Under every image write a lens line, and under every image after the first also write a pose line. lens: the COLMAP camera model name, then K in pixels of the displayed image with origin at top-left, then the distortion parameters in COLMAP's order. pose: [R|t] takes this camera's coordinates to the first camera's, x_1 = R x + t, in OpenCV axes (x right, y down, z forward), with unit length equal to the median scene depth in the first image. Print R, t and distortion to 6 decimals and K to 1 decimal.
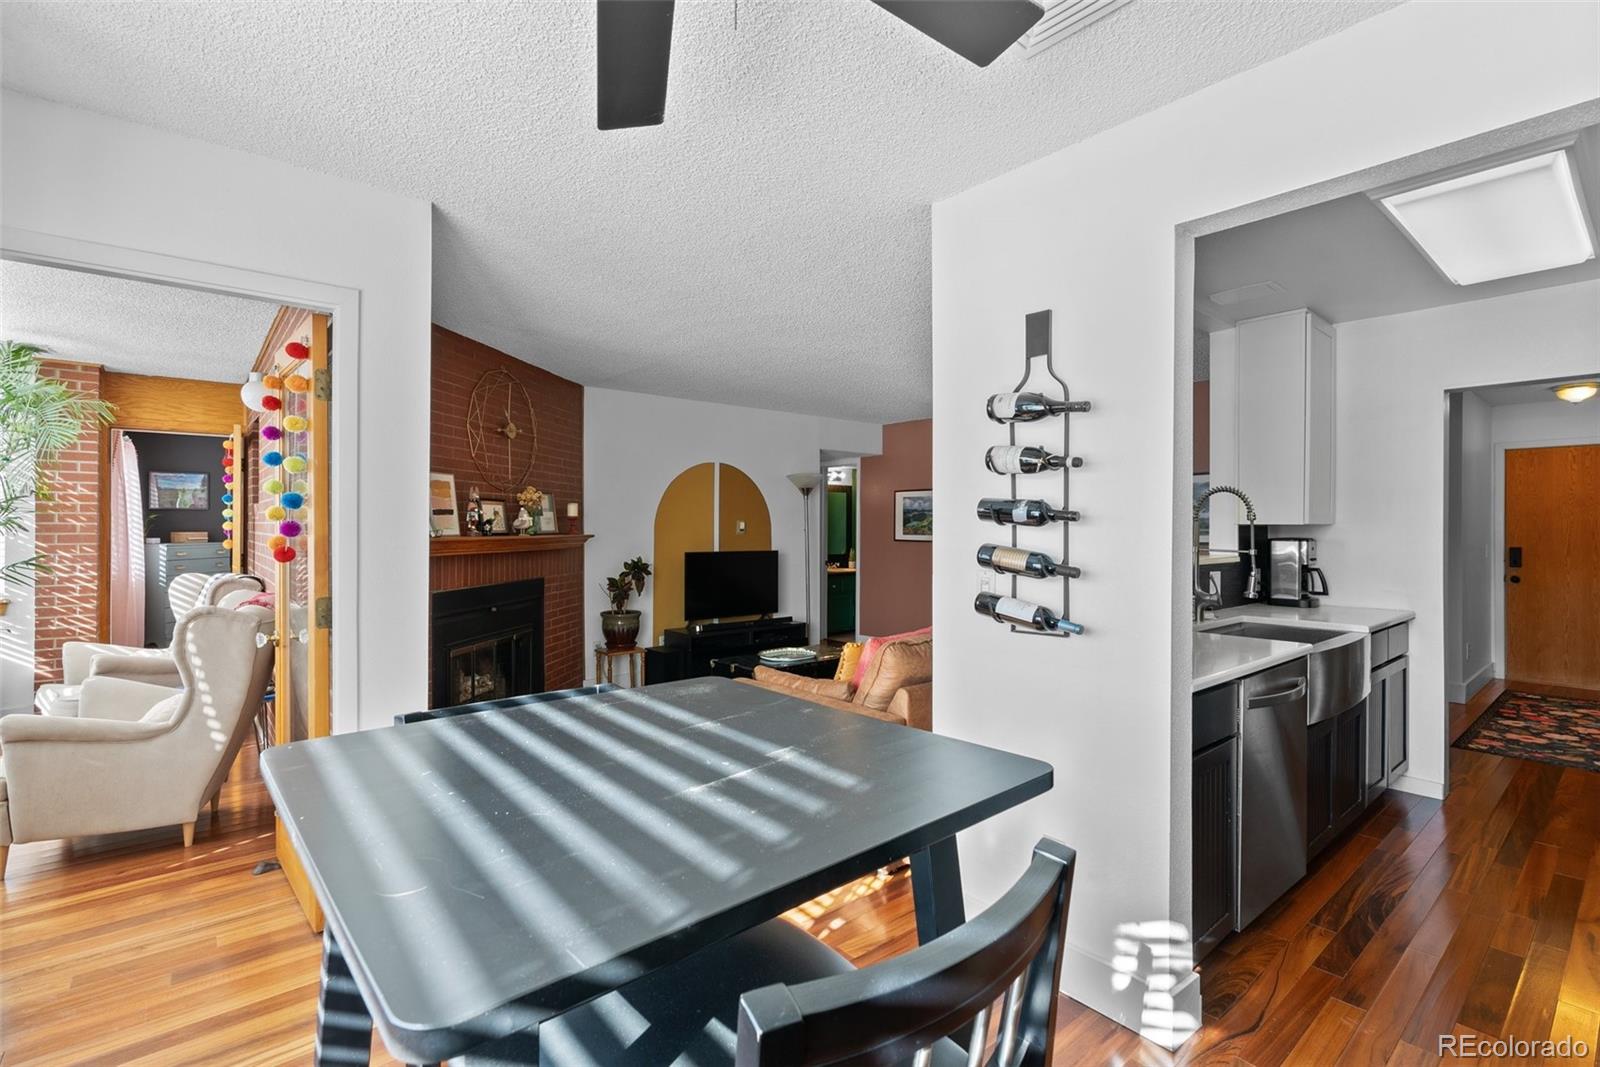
lens RADIAL K [[737.2, 0, 796.3], [0, 737.2, 528.7], [0, 0, 1]] dist [-0.000388, 0.001185]
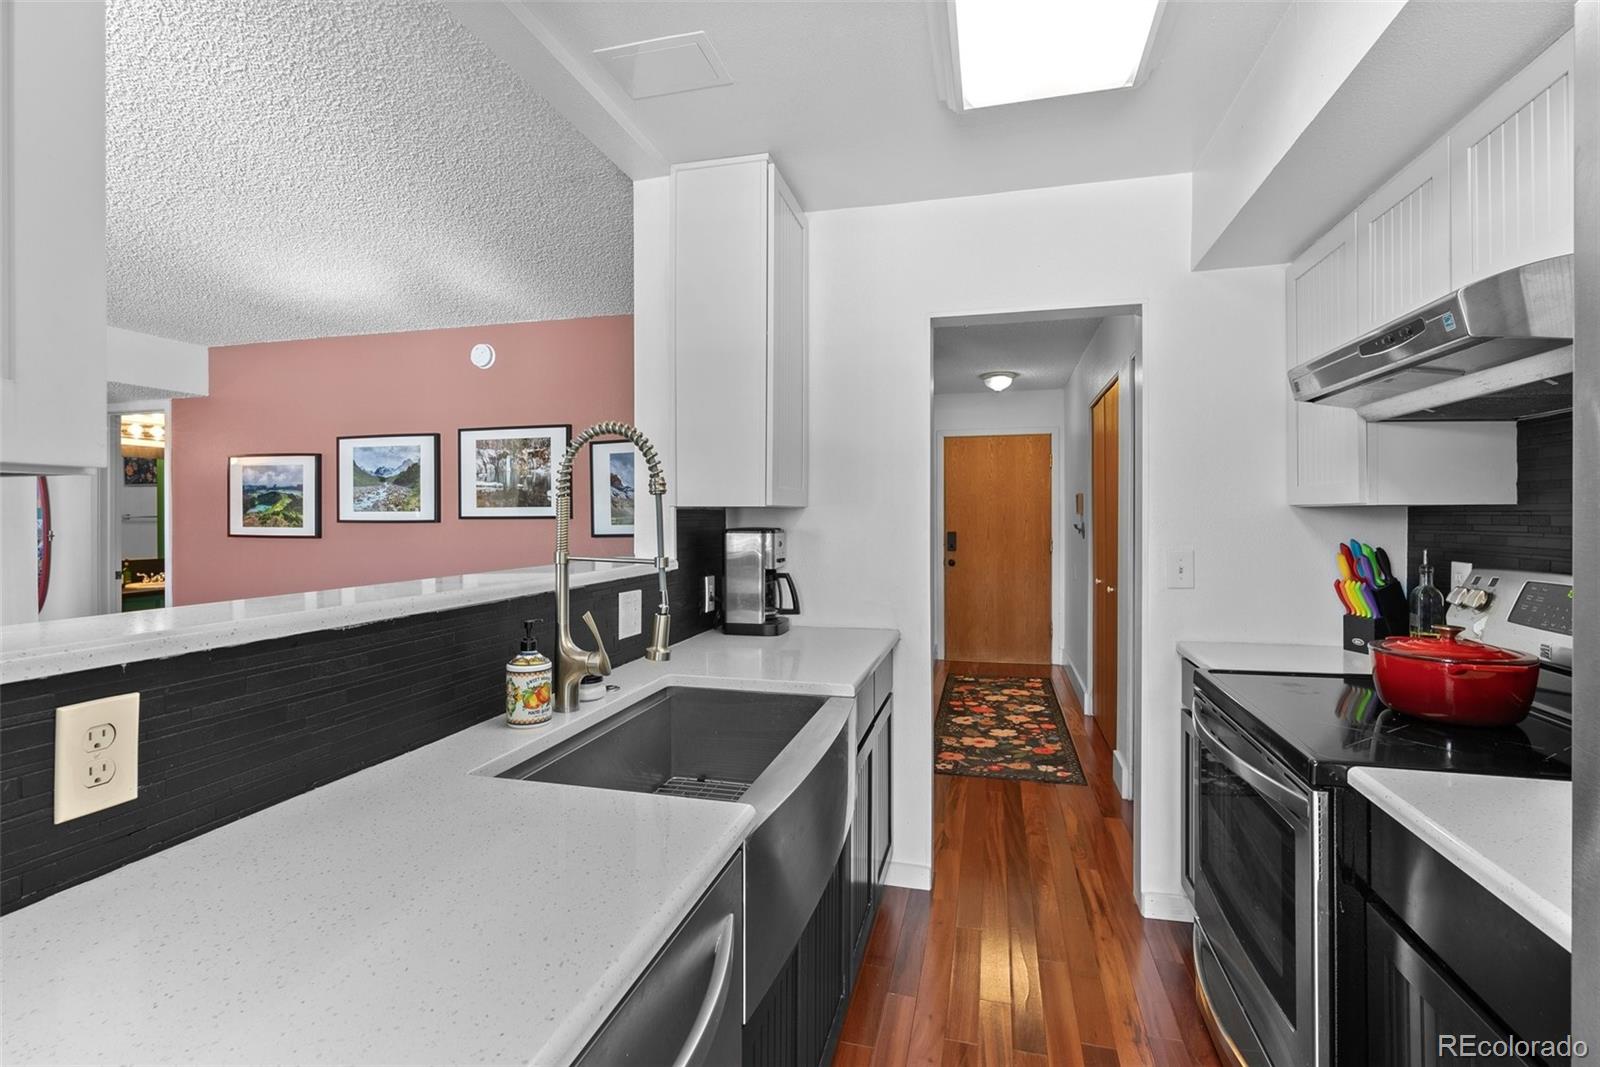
lens RADIAL K [[737.2, 0, 796.3], [0, 737.2, 528.7], [0, 0, 1]] dist [-0.000388, 0.001185]
pose [[0.820862, -0.014659, 0.570938, 0.243553], [0.005058, 0.999818, 0.018398, 0.001008], [-0.571104, -0.012215, 0.820787, 0.326873]]
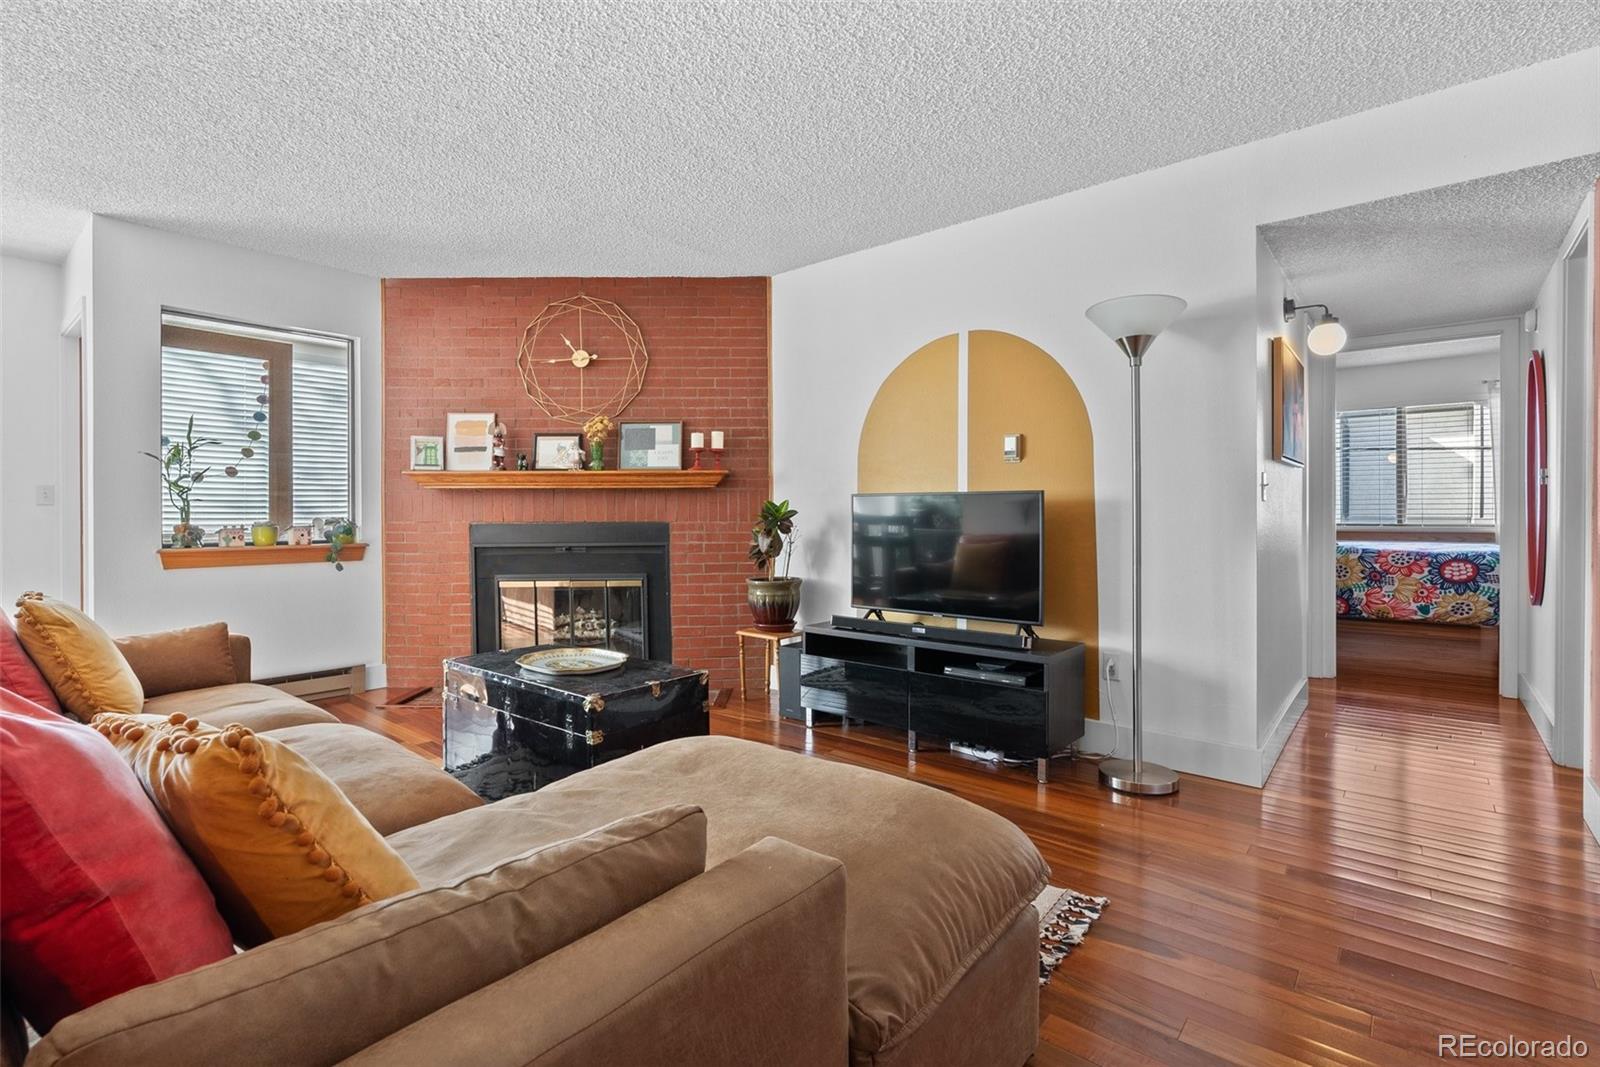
lens RADIAL K [[737.2, 0, 796.3], [0, 737.2, 528.7], [0, 0, 1]] dist [-0.000388, 0.001185]
pose [[0.161550, 0.019353, -0.986675, 0.510022], [0.000137, 0.999807, 0.019633, 0.054611], [0.986864, -0.003307, 0.161516, 0.962333]]
